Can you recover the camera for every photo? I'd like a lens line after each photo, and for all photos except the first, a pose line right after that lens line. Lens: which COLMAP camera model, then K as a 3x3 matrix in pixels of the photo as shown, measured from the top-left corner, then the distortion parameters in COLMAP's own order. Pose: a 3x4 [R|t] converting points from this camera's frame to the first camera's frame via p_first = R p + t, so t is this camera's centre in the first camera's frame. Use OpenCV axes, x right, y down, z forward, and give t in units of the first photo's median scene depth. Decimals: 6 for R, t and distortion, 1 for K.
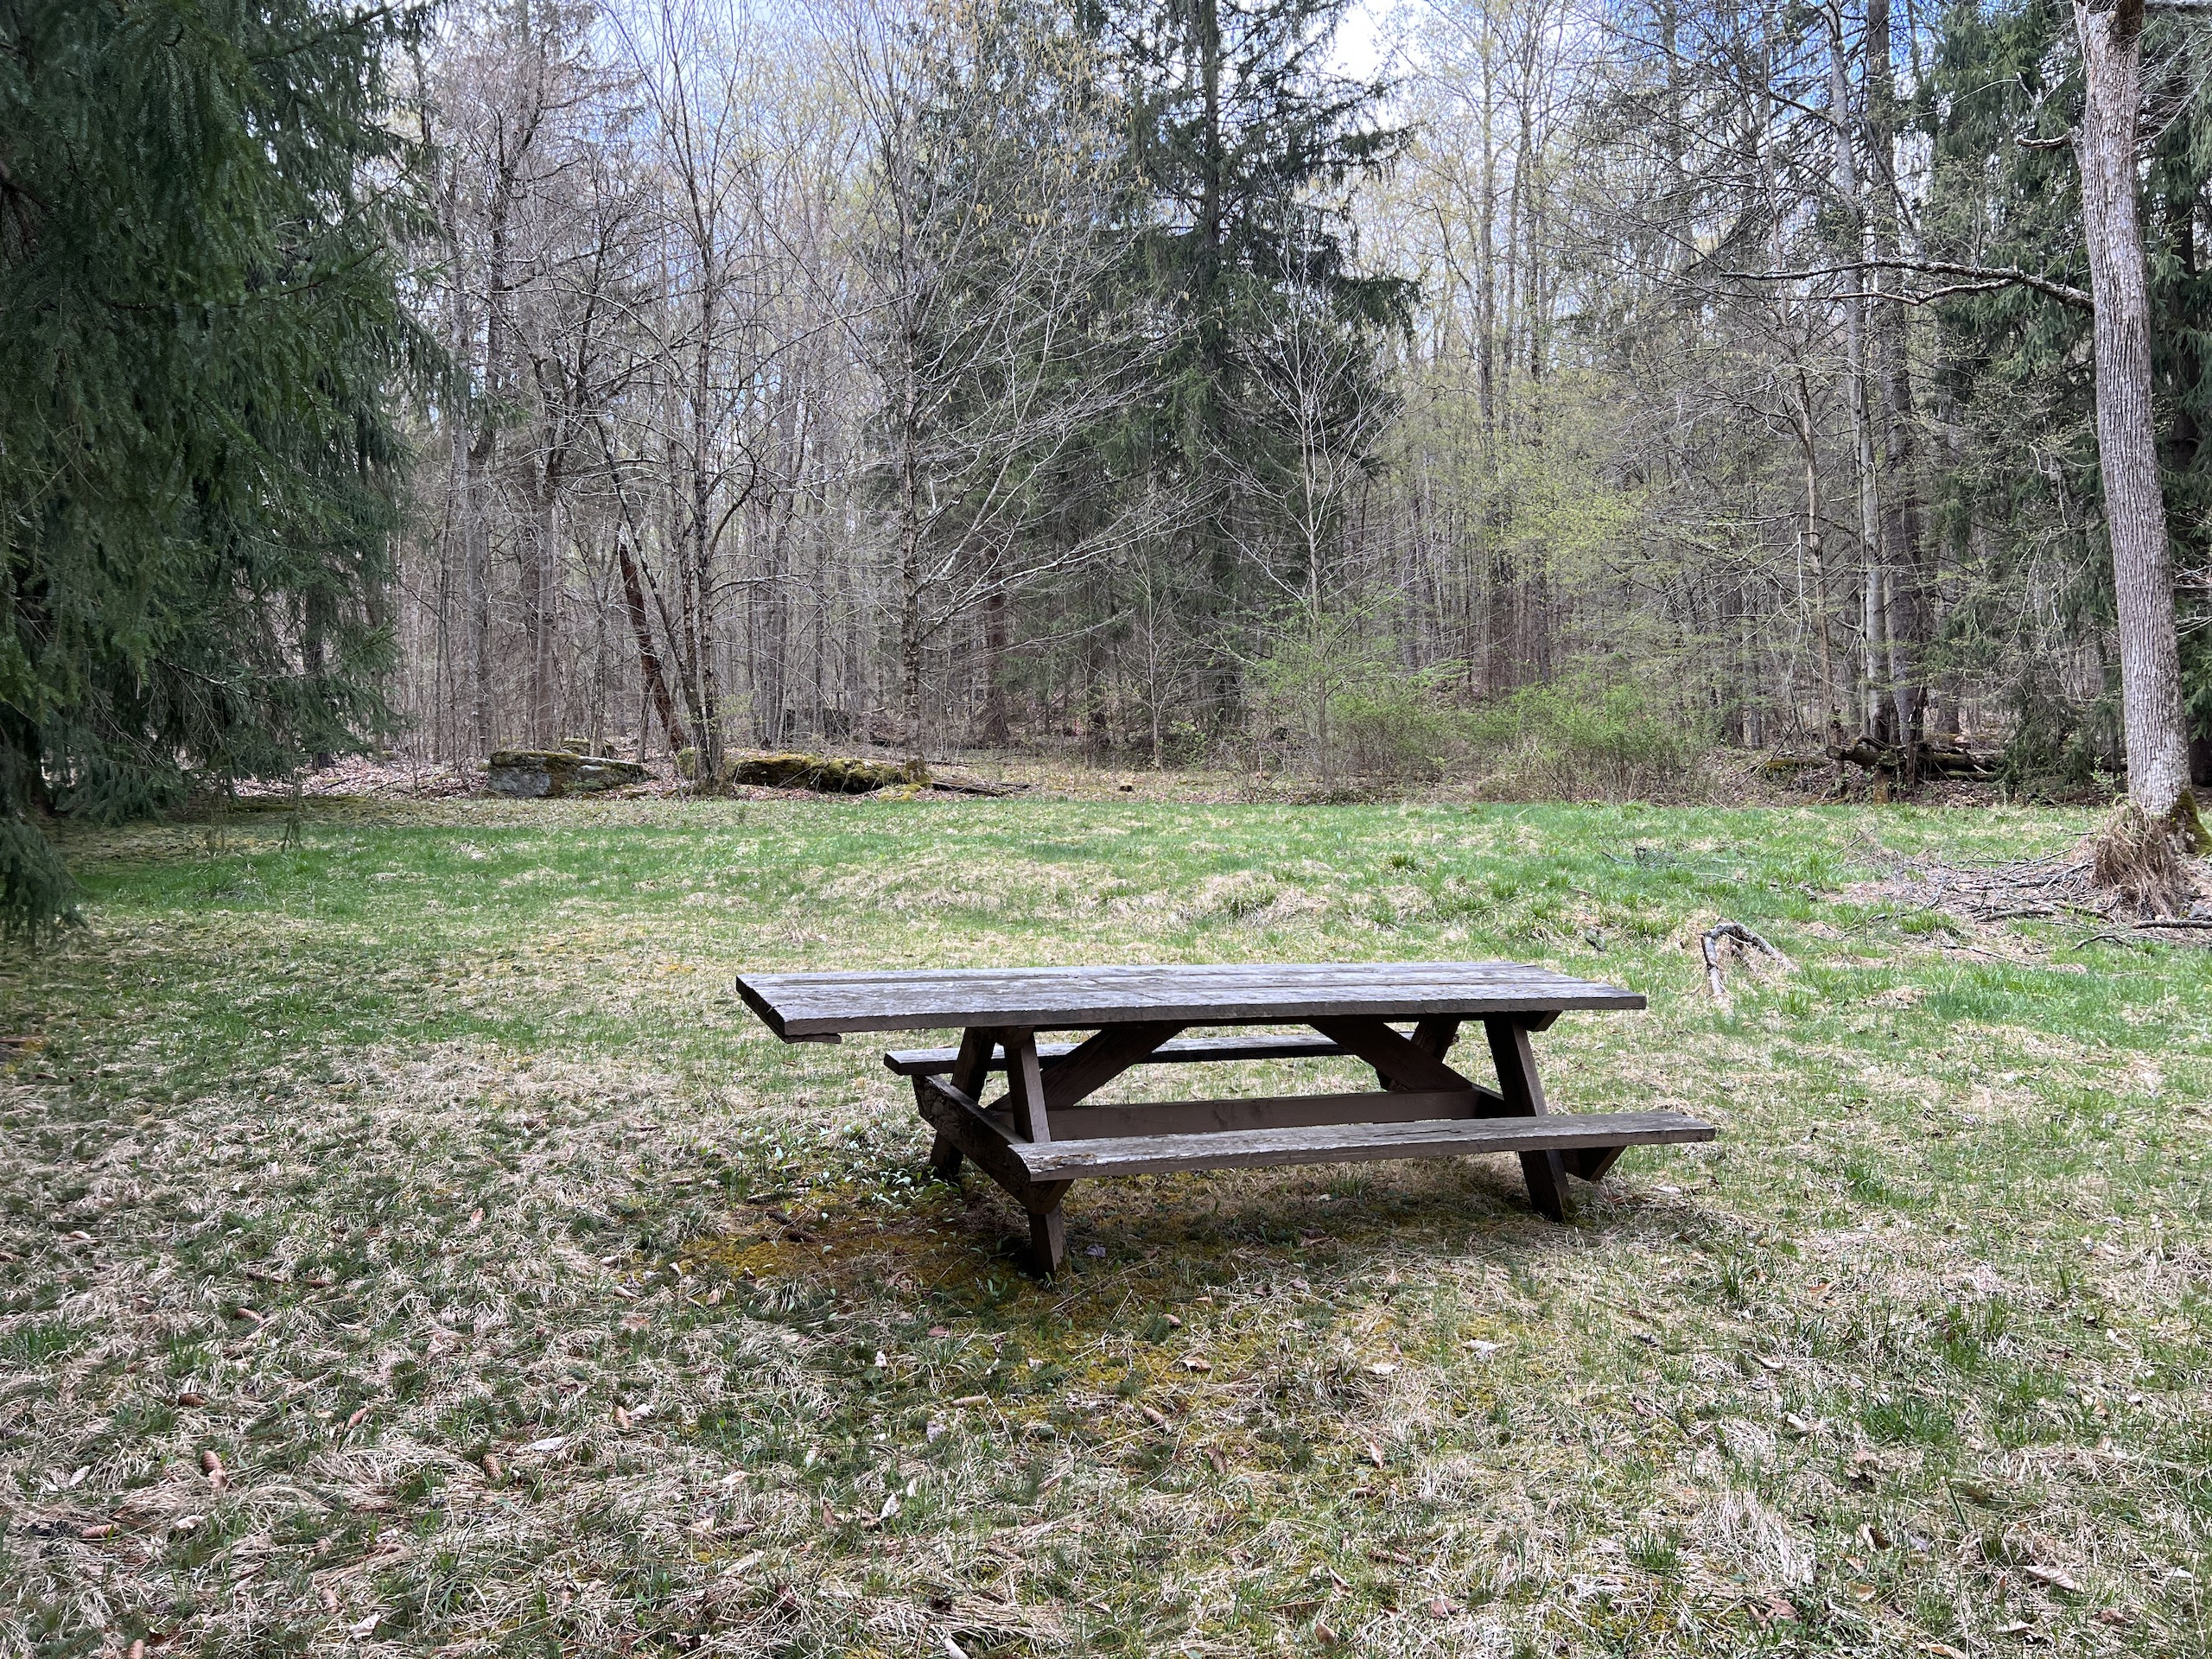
lens RADIAL K [[1696.7, 0, 1116.2], [0, 1696.7, 819.4], [0, 0, 1]] dist [0.053467, -0.061241]
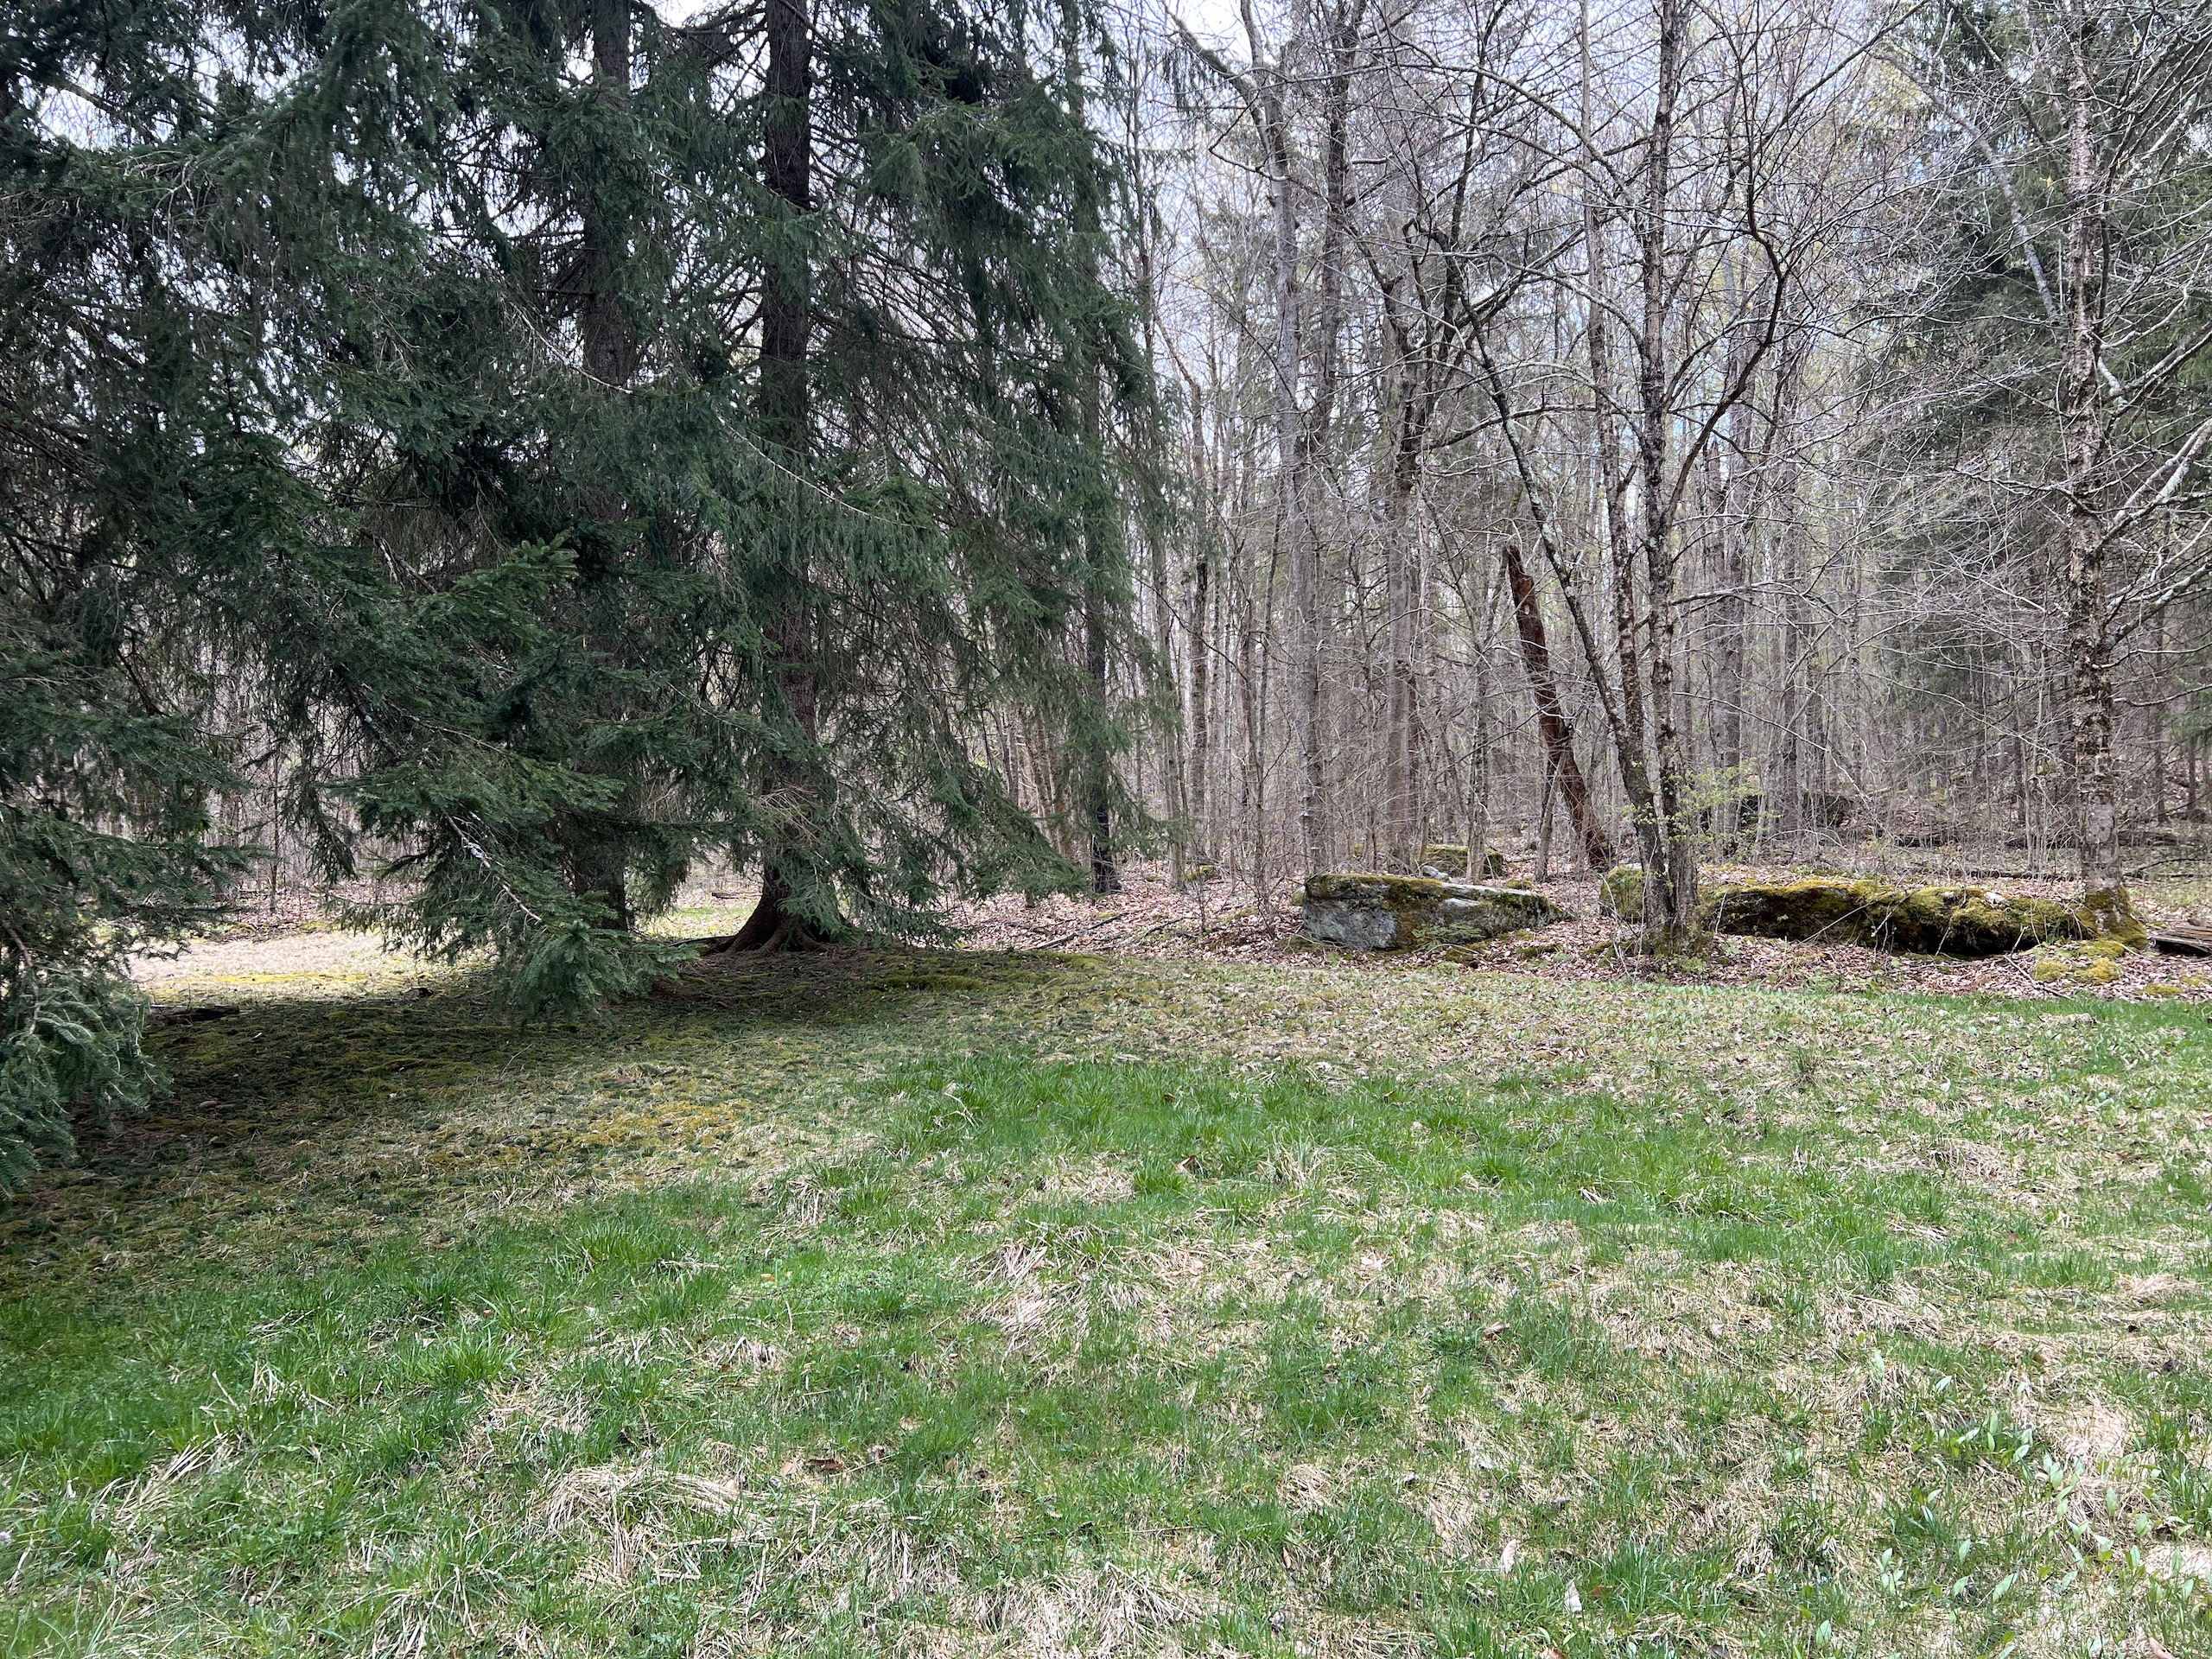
lens RADIAL K [[1696.7, 0, 1114.4], [0, 1696.7, 830.2], [0, 0, 1]] dist [0.053467, -0.061241]
pose [[0.870301, -0.019399, -0.492138, -0.122827], [-0.003358, 0.998967, -0.045316, -0.028463], [0.492509, 0.041091, 0.869337, 0.431399]]
